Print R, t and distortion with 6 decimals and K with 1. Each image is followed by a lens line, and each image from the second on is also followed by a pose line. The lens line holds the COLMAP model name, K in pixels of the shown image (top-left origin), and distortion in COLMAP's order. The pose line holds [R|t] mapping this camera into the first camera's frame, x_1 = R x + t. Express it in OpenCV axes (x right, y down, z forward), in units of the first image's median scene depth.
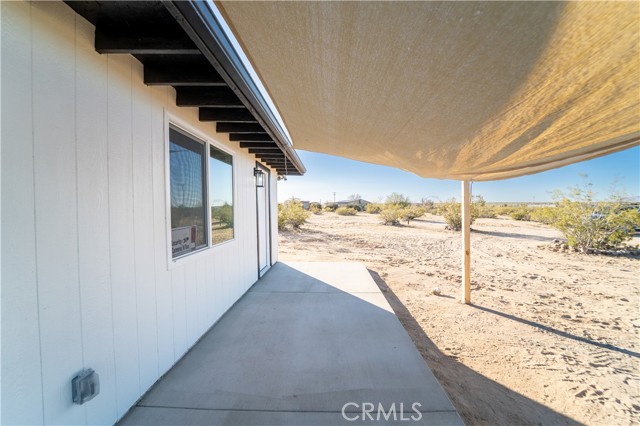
lens RADIAL K [[268.7, 0, 320.0], [0, 268.7, 213.0], [0, 0, 1]] dist [-0.001308, -0.000266]
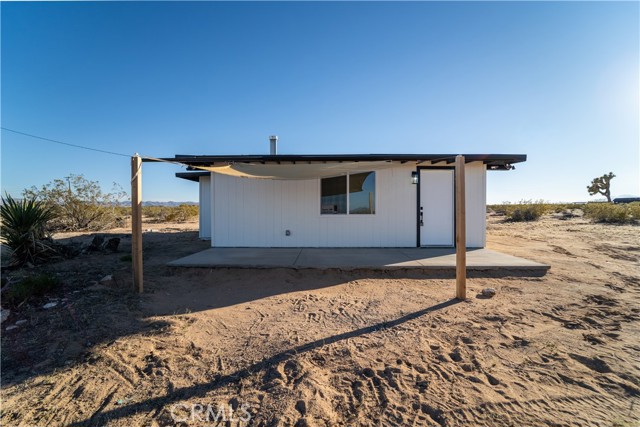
lens RADIAL K [[268.7, 0, 320.0], [0, 268.7, 213.5], [0, 0, 1]] dist [-0.001308, -0.000266]
pose [[-0.022805, 0.016227, -0.999608, 1.778745], [-0.016970, 0.999718, 0.016616, 0.069761], [0.999596, 0.017343, -0.022523, 0.711650]]
